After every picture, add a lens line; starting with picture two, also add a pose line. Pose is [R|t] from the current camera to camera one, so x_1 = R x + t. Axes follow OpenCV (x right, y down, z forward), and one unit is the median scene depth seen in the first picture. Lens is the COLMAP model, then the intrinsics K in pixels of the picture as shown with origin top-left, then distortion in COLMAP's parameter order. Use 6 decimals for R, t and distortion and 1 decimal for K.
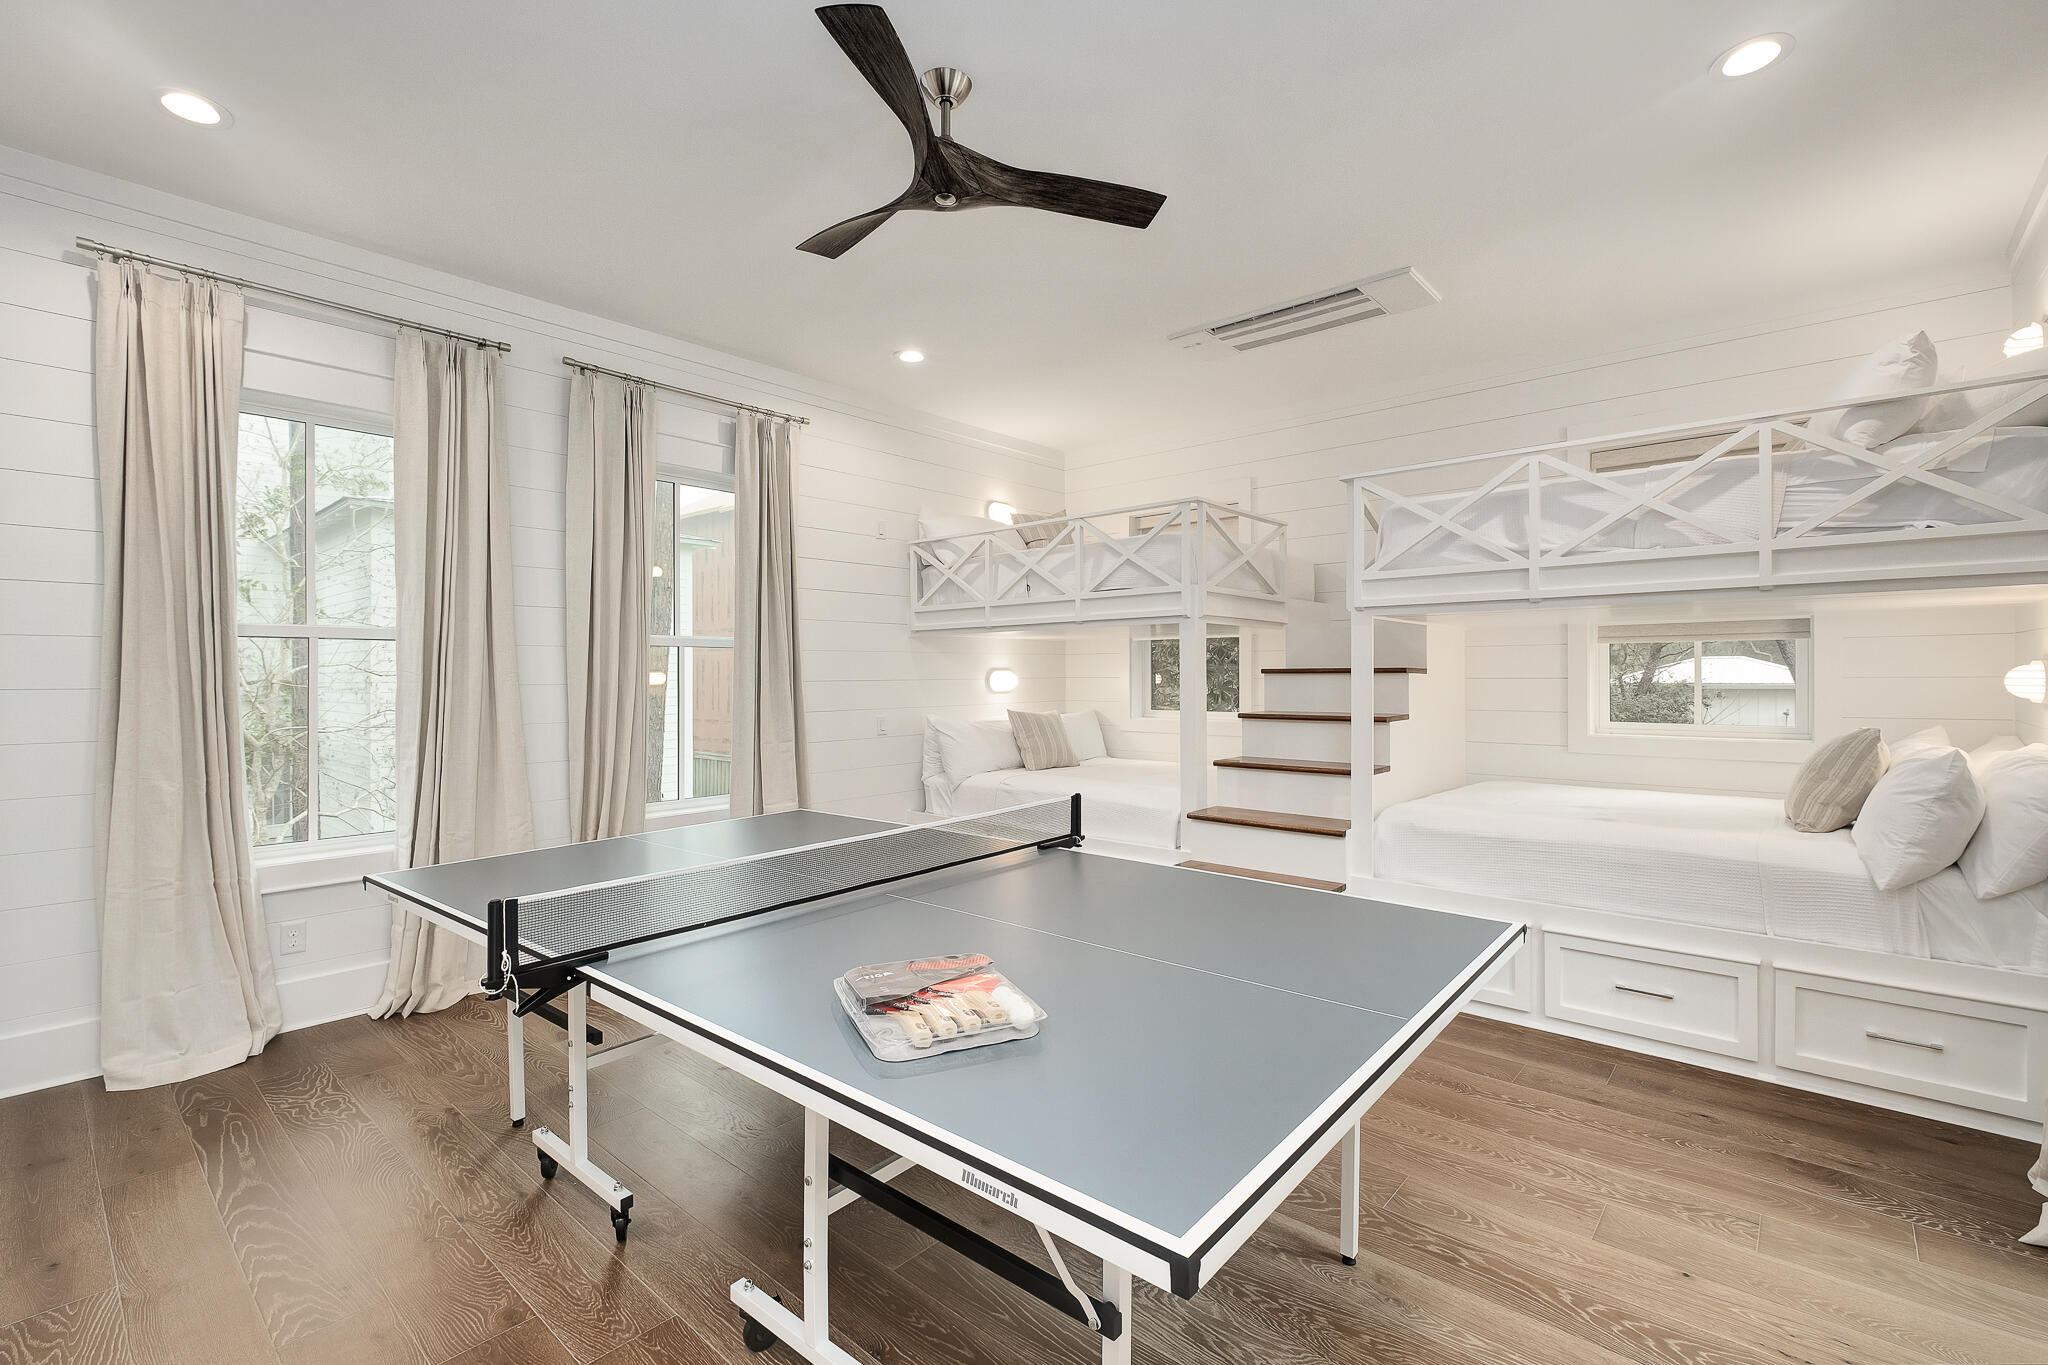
lens RADIAL K [[893.4, 0, 1027.5], [0, 893.4, 673.9], [0, 0, 1]] dist [0.006177, -0.005107]
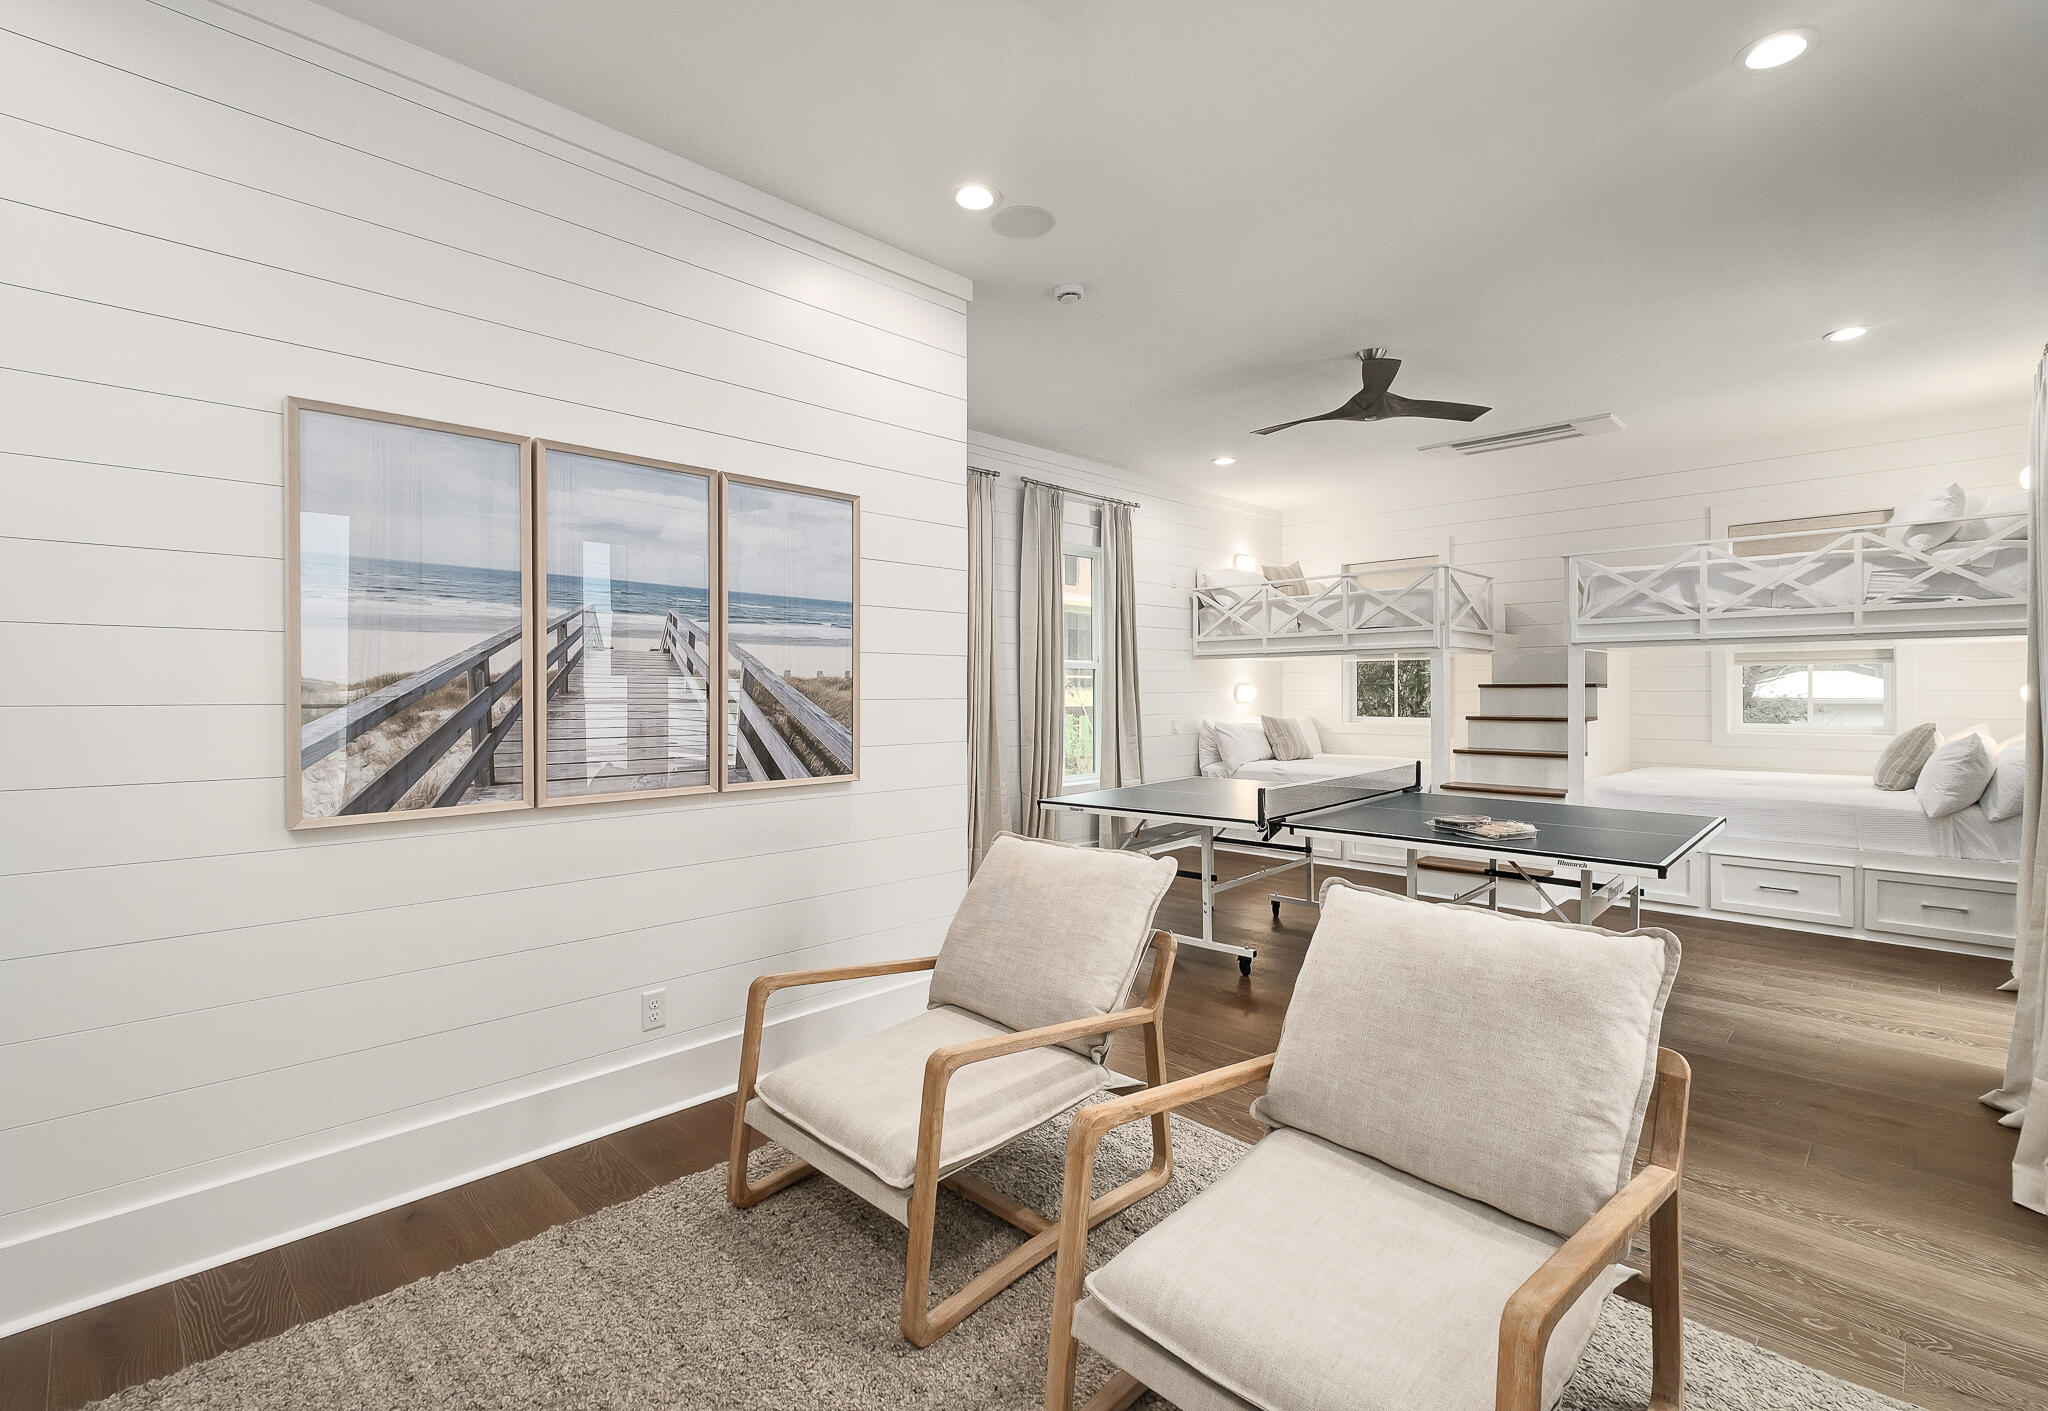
lens RADIAL K [[916.3, 0, 1022.4], [0, 916.3, 688.4], [0, 0, 1]] dist [-0.003355, -0.002392]
pose [[0.998232, 0.001181, -0.059426, -0.493563], [-0.001201, 0.999999, -0.000300, 0.002434], [0.059426, 0.000371, 0.998233, -0.618823]]
